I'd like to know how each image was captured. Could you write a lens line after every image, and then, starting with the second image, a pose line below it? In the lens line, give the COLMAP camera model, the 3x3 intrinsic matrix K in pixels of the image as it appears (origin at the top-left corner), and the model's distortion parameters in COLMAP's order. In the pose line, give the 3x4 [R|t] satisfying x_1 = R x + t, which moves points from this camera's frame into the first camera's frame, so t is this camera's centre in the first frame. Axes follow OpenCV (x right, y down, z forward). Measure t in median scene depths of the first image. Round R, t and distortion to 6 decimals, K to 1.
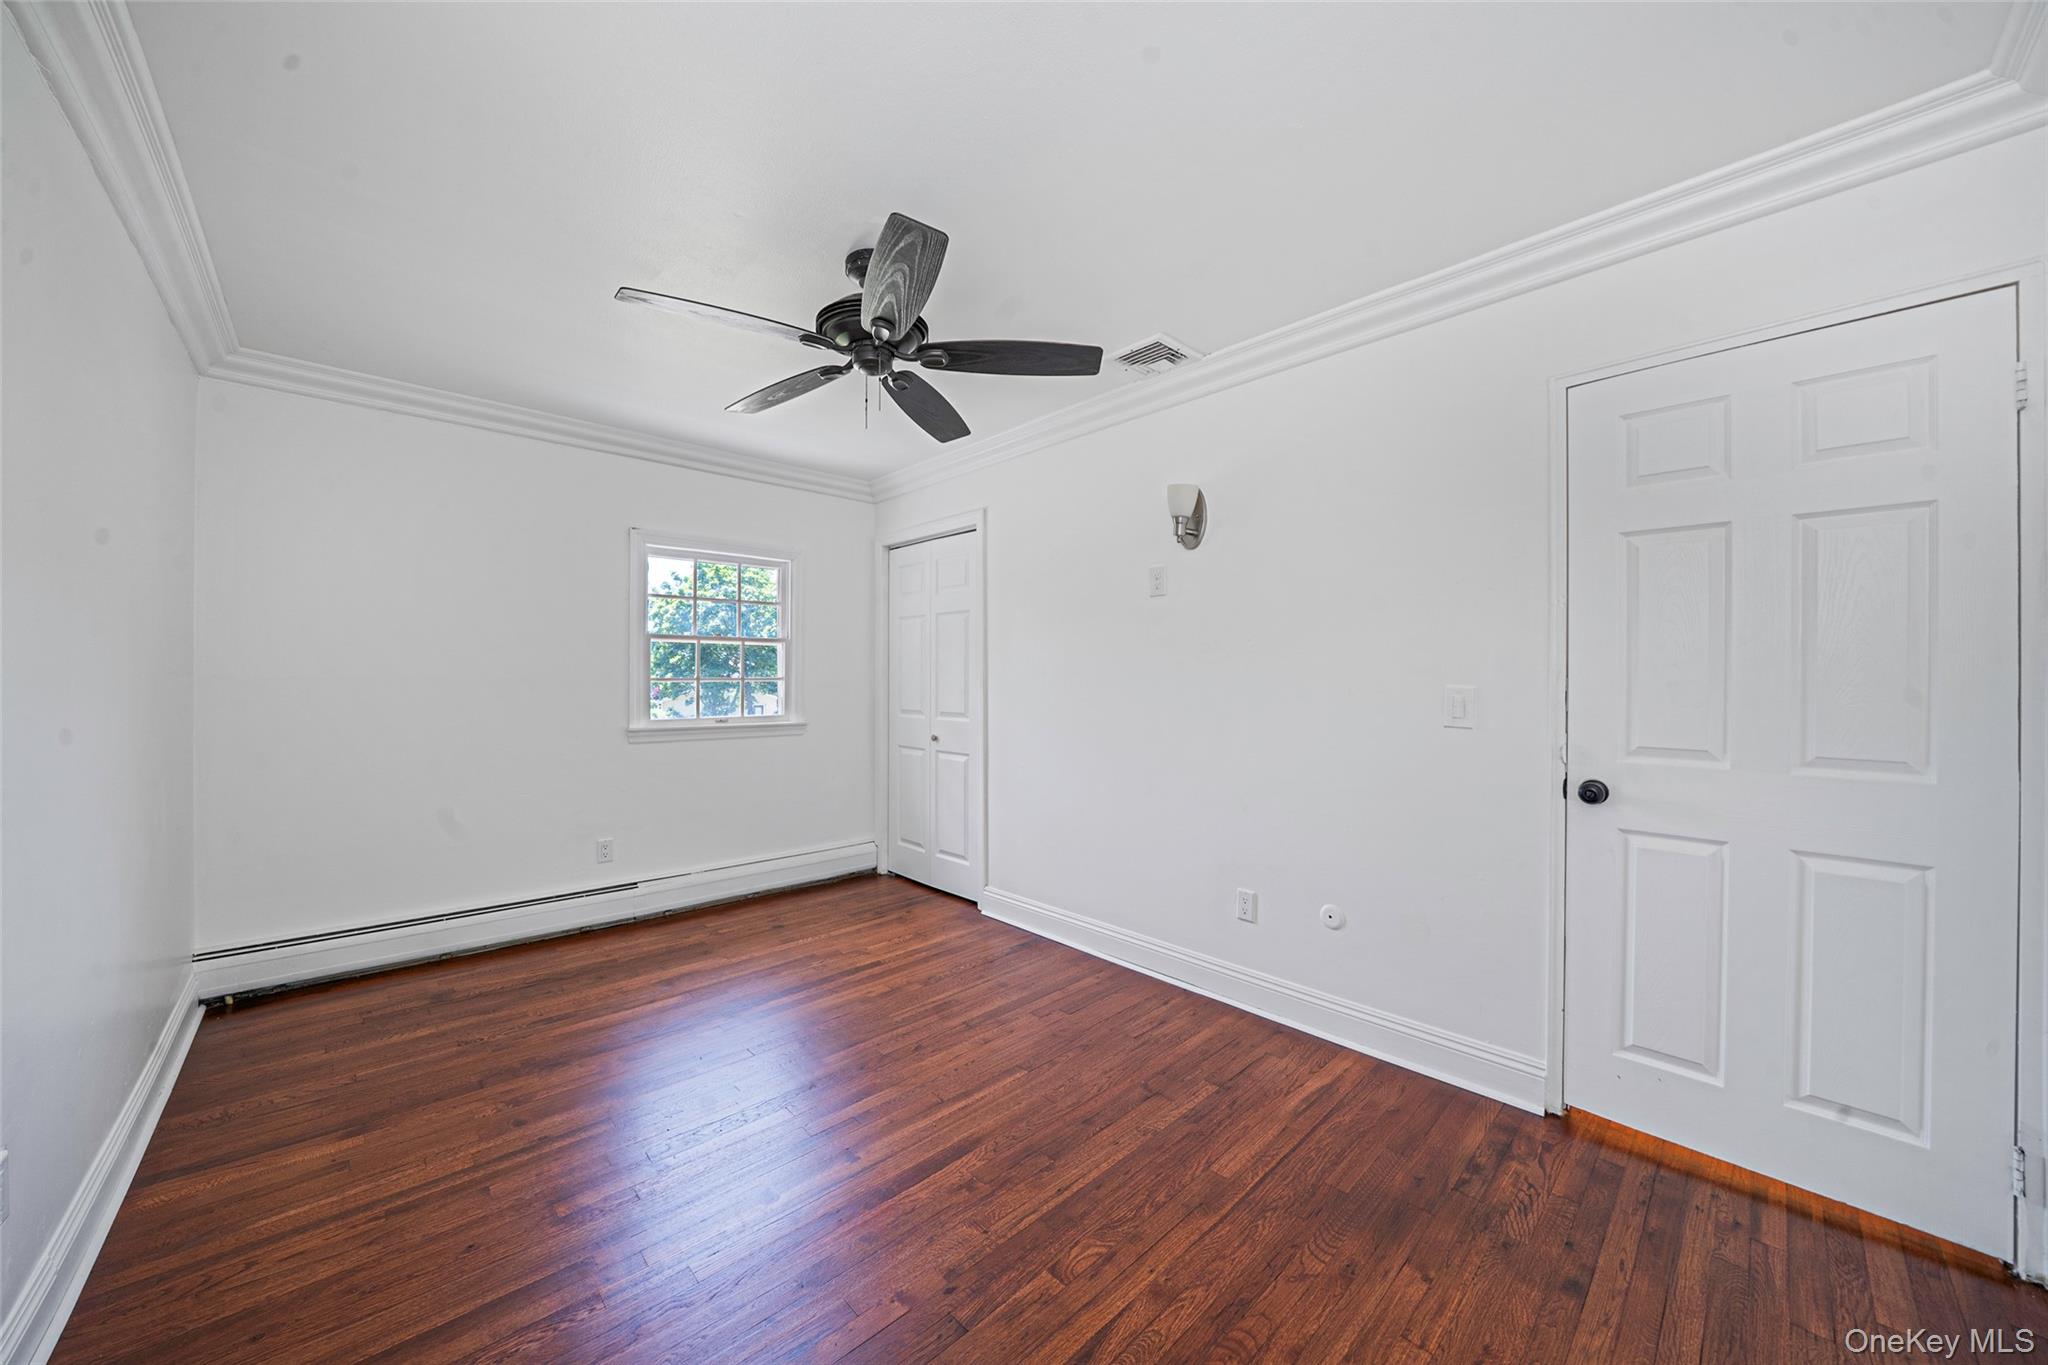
lens RADIAL K [[711.7, 0, 1009.7], [0, 711.7, 675.7], [0, 0, 1]] dist [-0.019068, 0.000050]
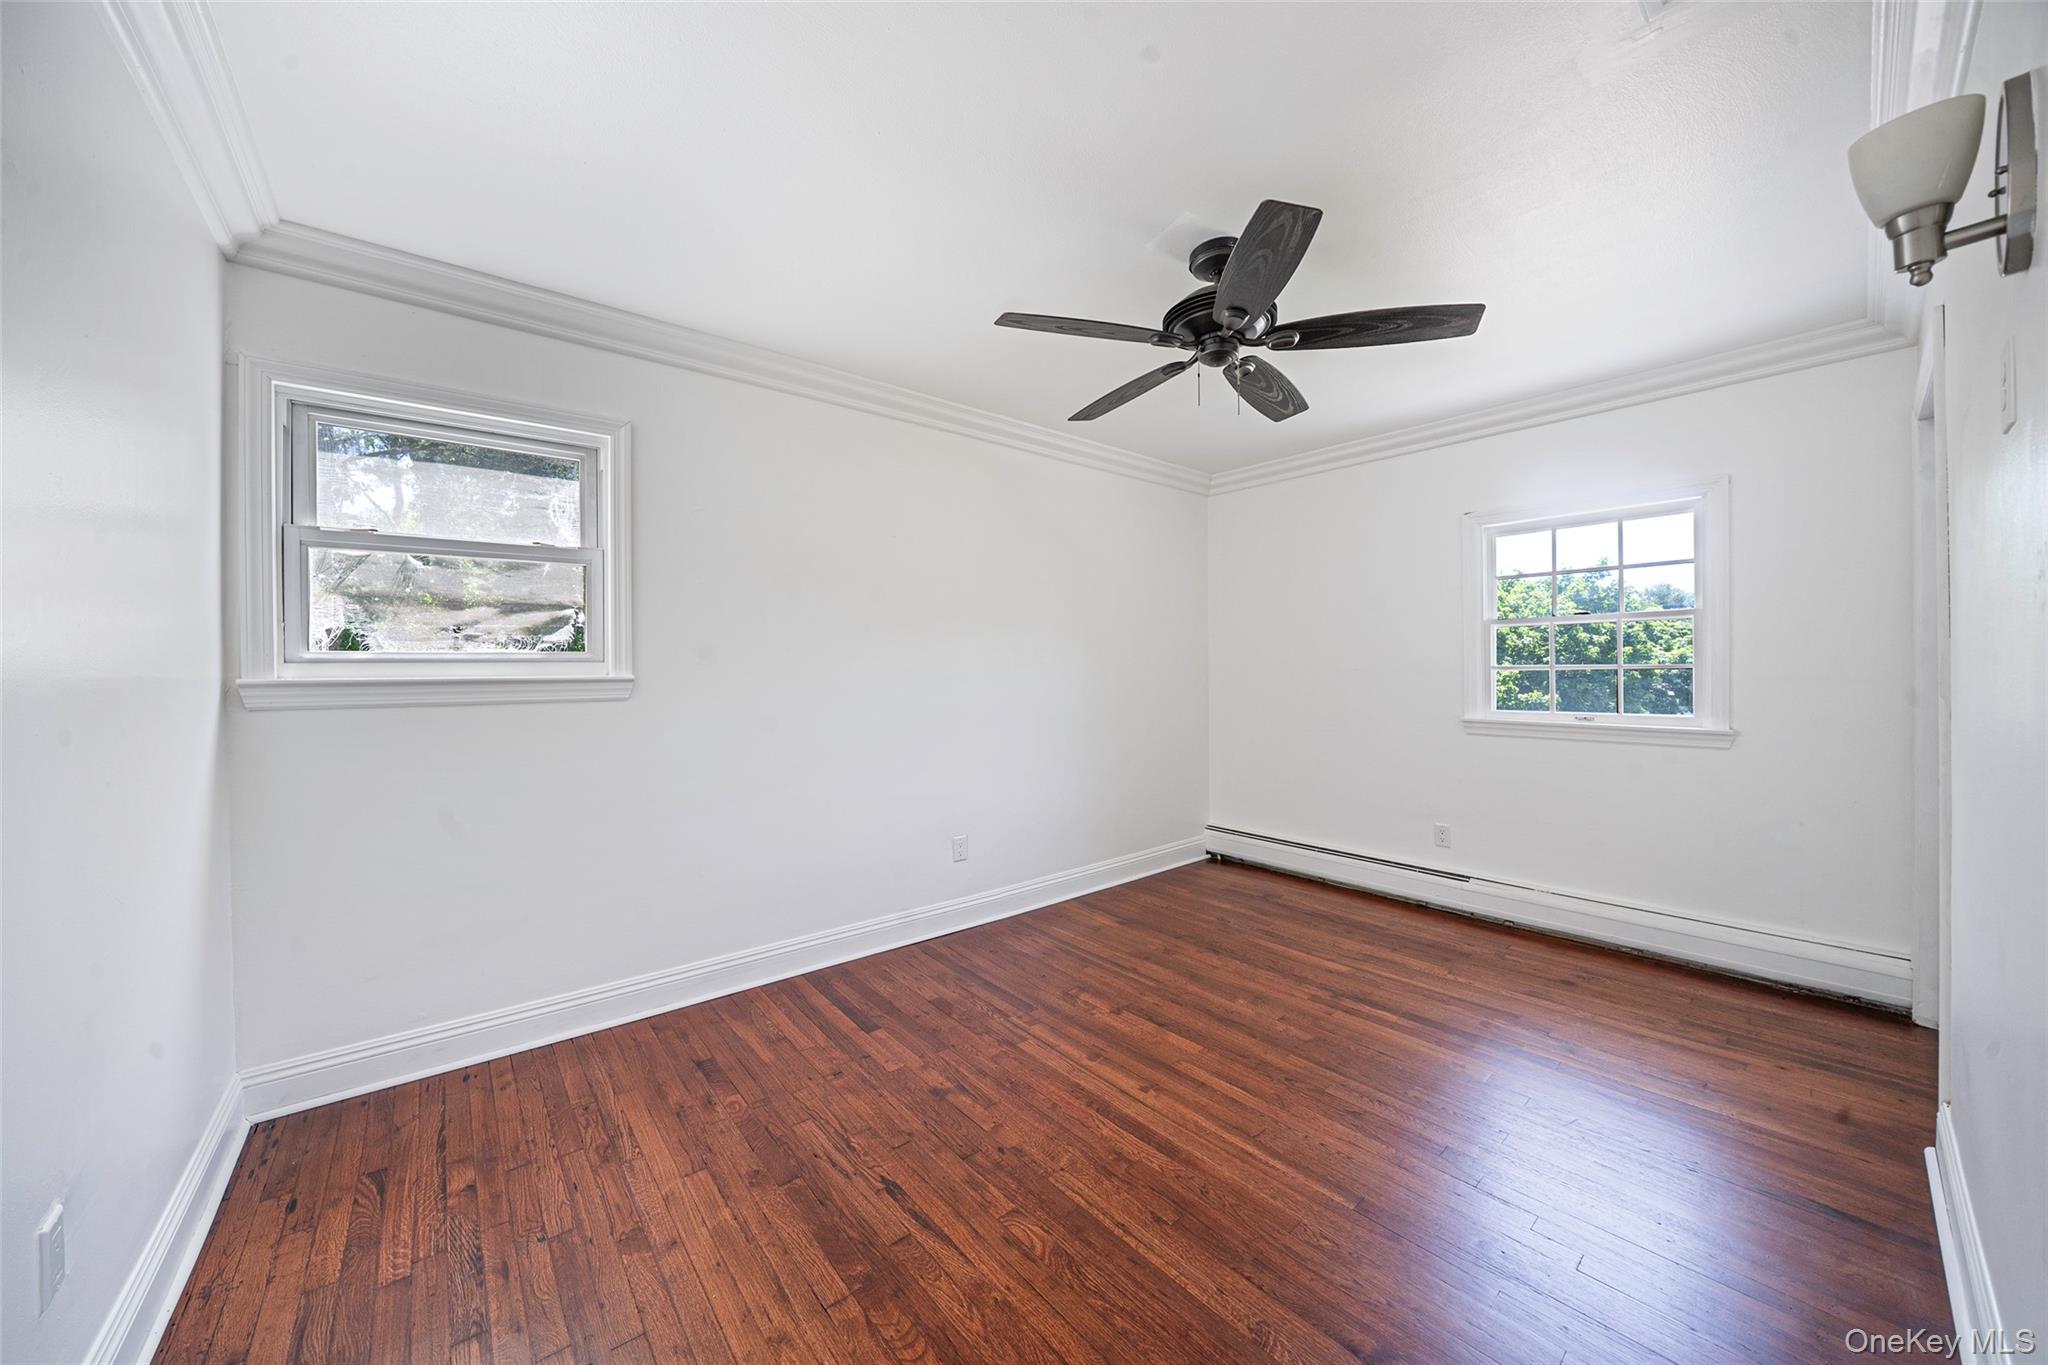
lens RADIAL K [[701.5, 0, 1024.0], [0, 701.5, 682.5], [0, 0, 1]] dist [-0.017794, 0.000020]
pose [[-0.029226, 0.016958, -0.999429, 0.590935], [0.009758, 0.999813, 0.016679, 0.002873], [0.999525, -0.009265, -0.029386, 0.551582]]
